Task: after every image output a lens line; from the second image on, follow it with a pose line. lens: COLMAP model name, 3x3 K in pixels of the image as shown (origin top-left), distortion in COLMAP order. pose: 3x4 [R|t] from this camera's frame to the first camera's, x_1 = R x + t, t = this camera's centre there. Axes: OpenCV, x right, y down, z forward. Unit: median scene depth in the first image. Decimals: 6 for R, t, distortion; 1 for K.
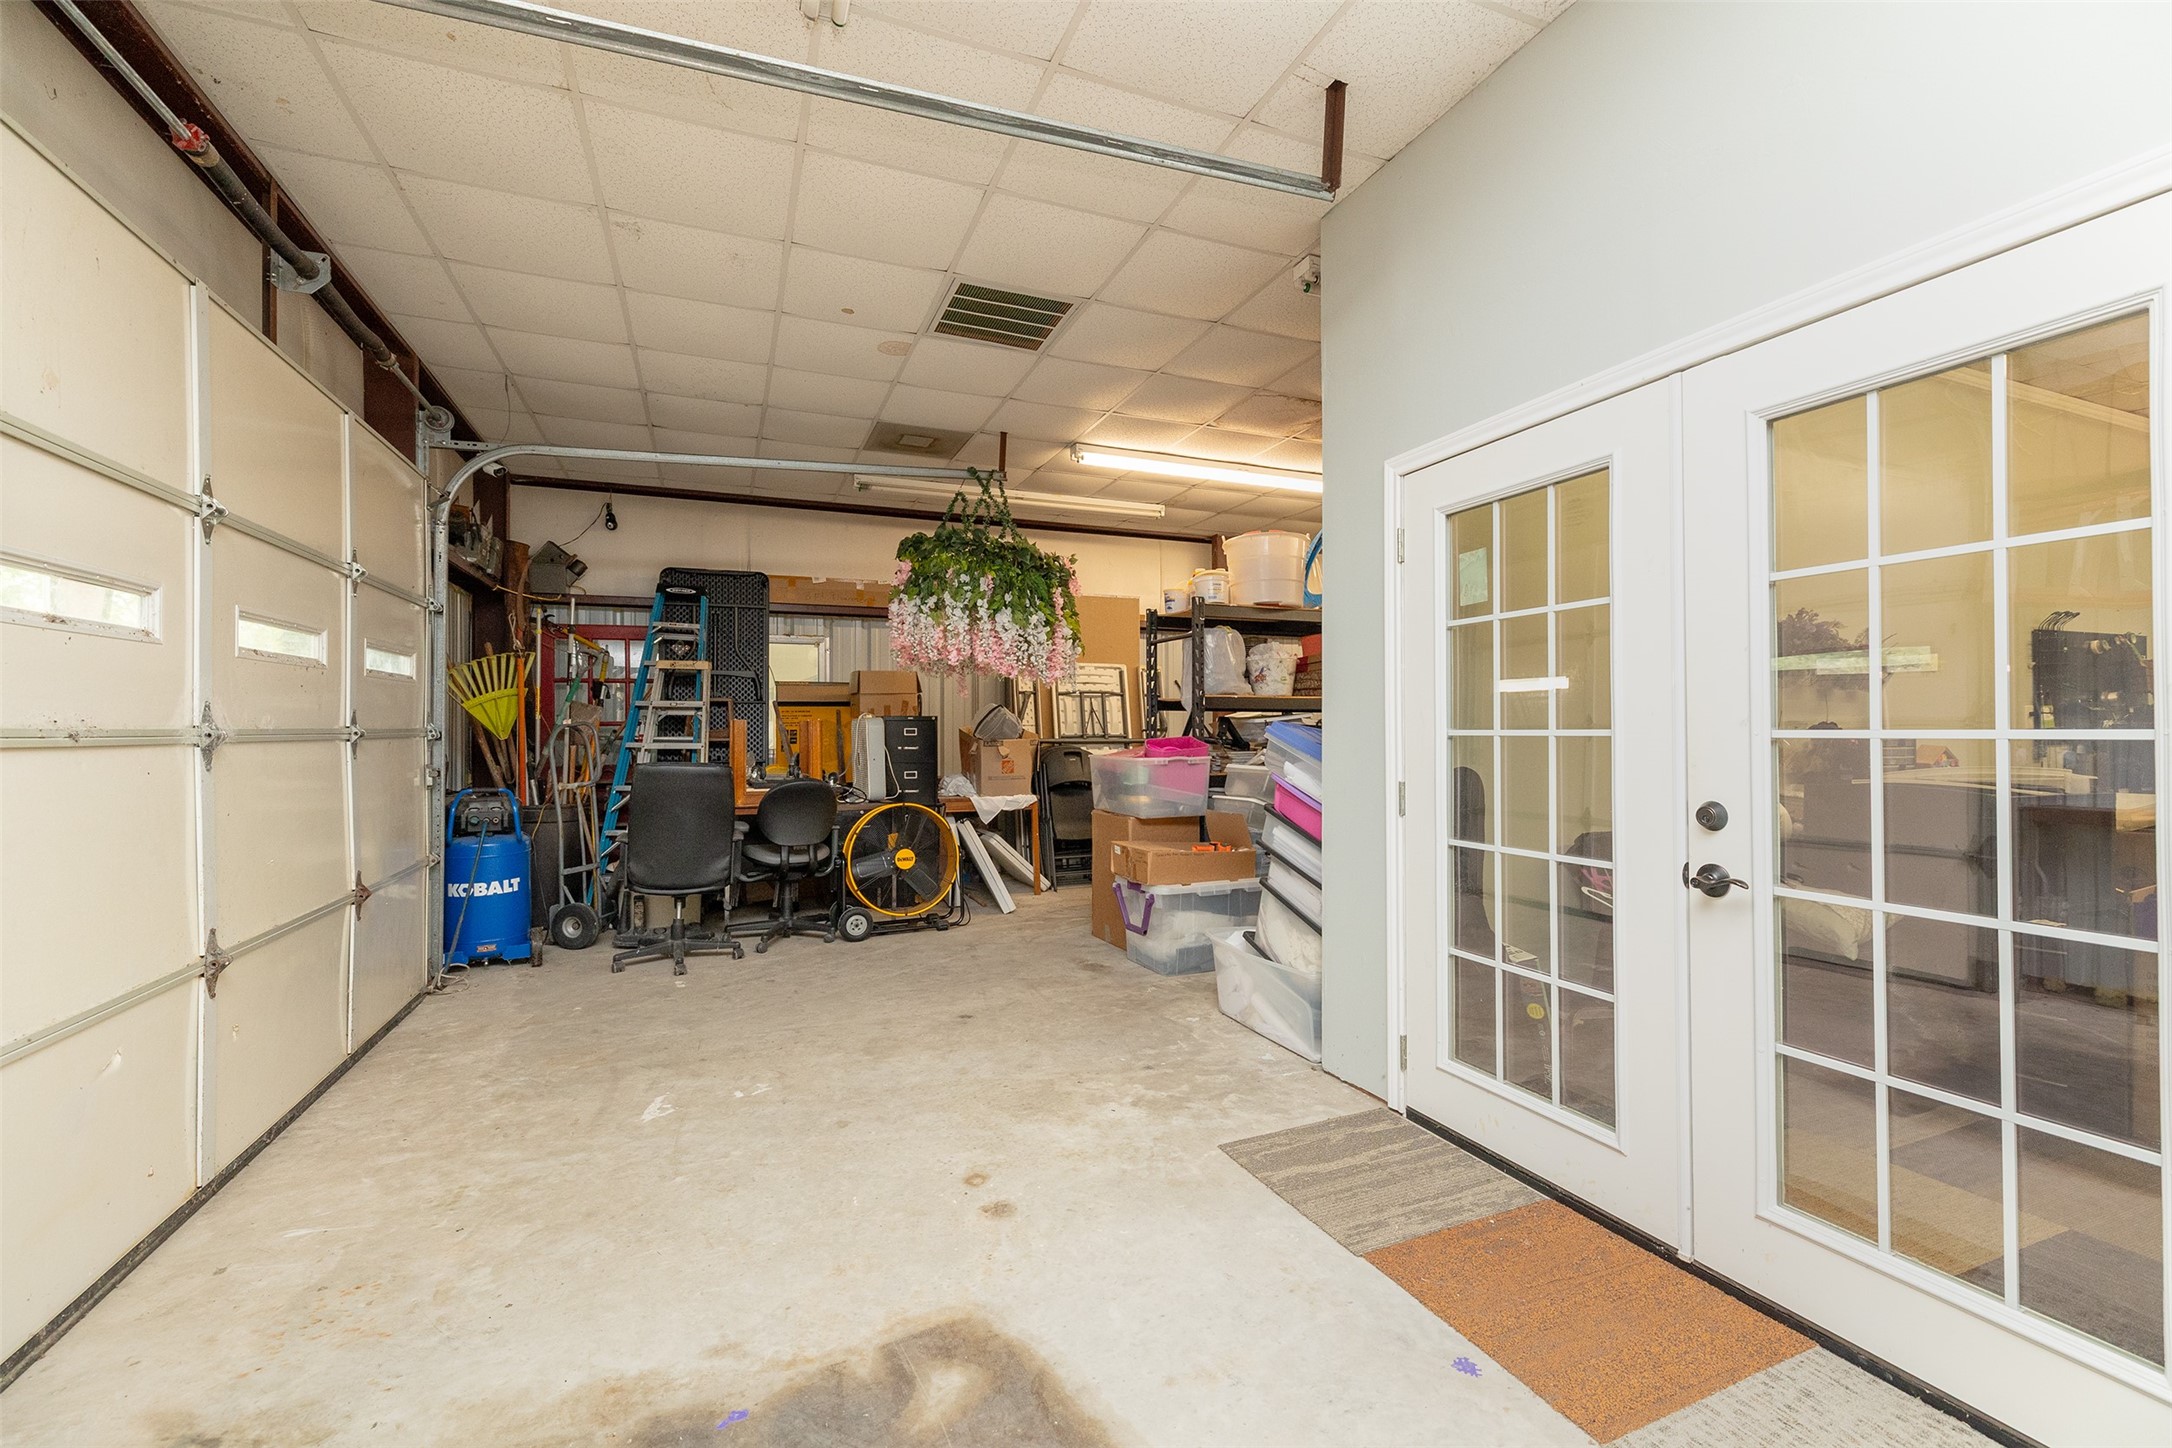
lens RADIAL K [[995.3, 0, 1092.7], [0, 995.3, 725.2], [0, 0, 1]] dist [-0.047107, 0.020131]
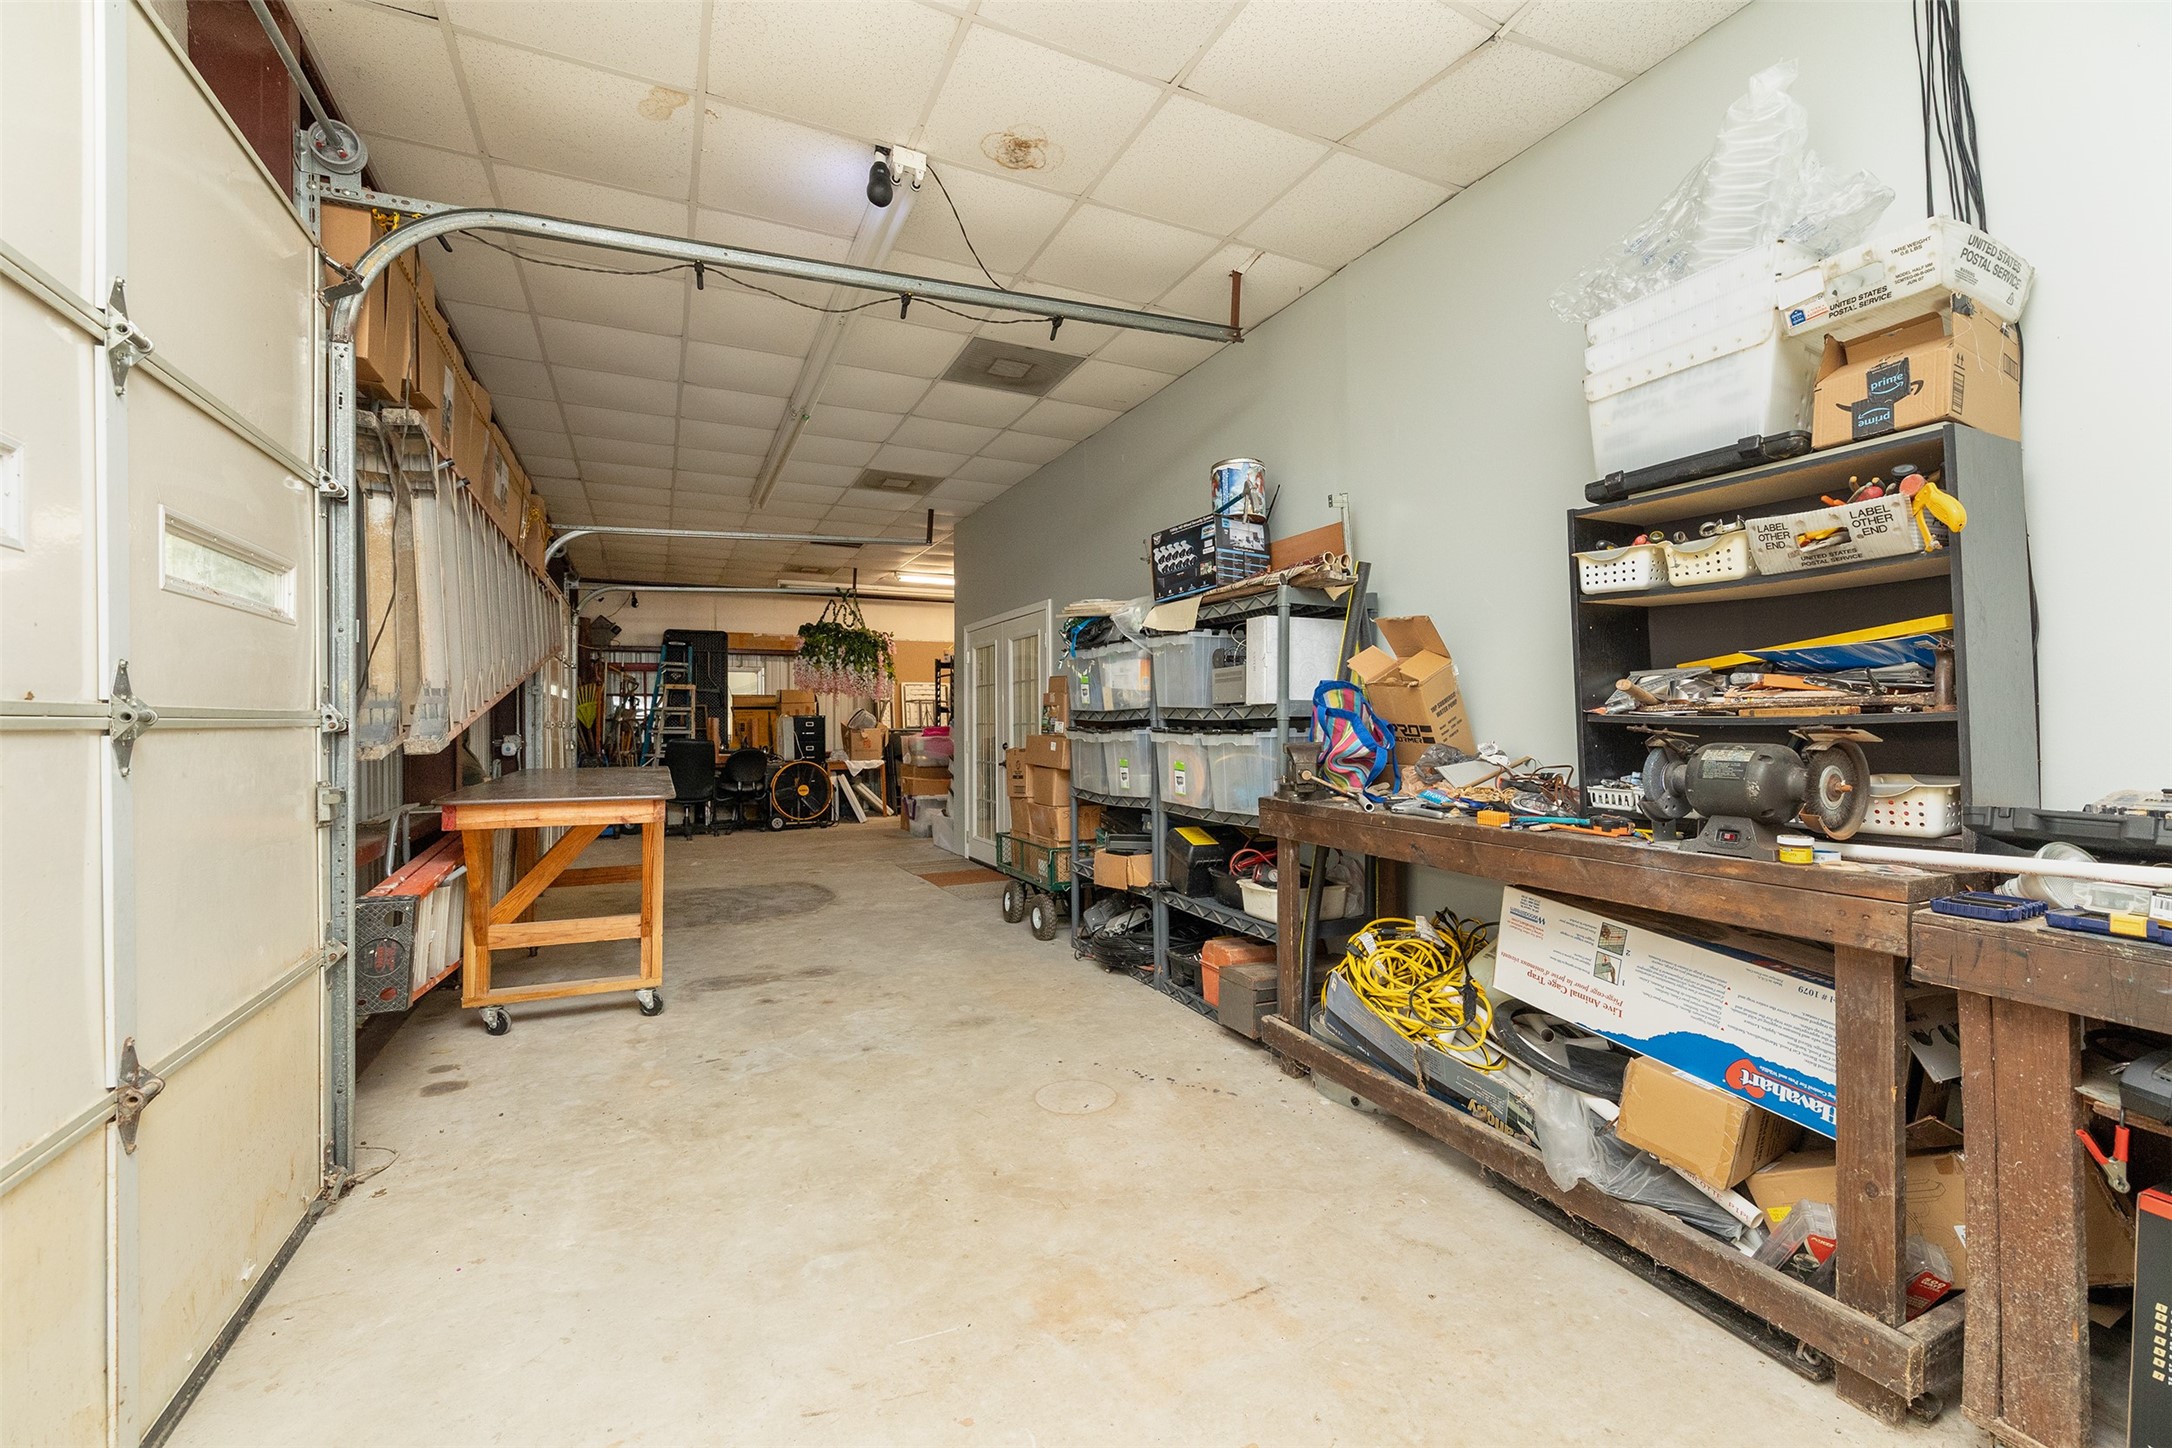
lens RADIAL K [[995.3, 0, 1092.7], [0, 995.3, 725.2], [0, 0, 1]] dist [-0.047107, 0.020131]
pose [[0.998548, -0.002210, 0.053833, 0.222926], [0.001494, 0.999910, 0.013342, -0.014665], [-0.053857, -0.013242, 0.998461, -0.786628]]
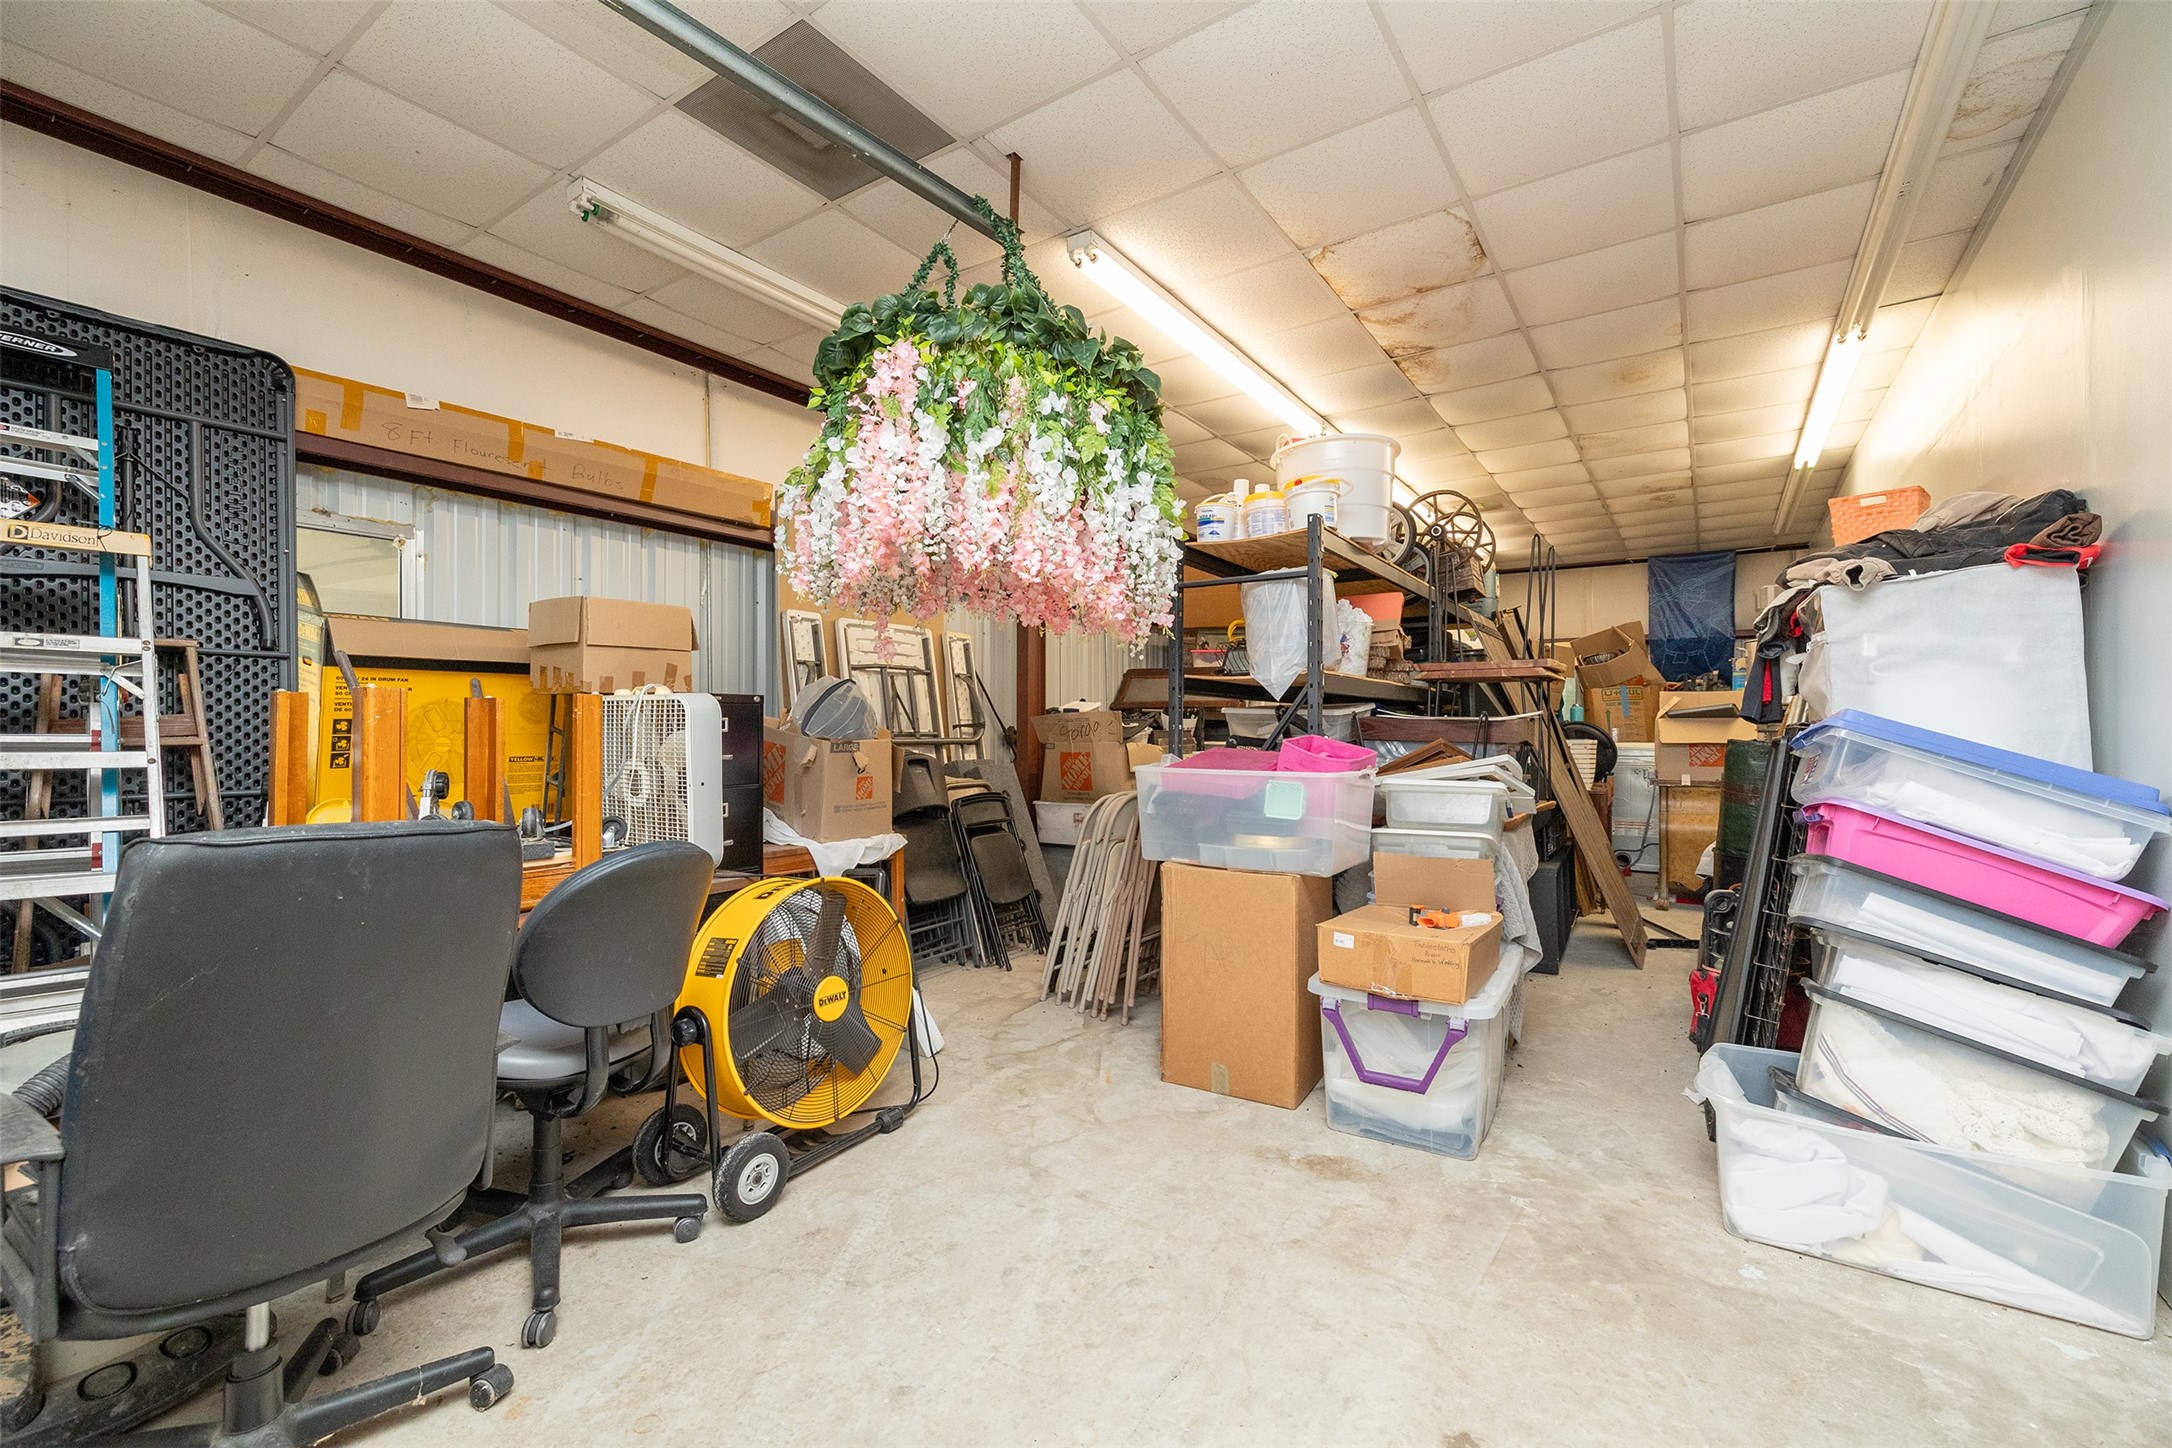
lens RADIAL K [[948.9, 0, 1086.0], [0, 948.9, 724.0], [0, 0, 1]] dist [0.002150, 0.000666]
pose [[0.822471, 0.005140, 0.568784, -0.298732], [-0.004853, 0.999986, -0.002020, 0.005356], [-0.568786, -0.001099, 0.822485, 0.492625]]
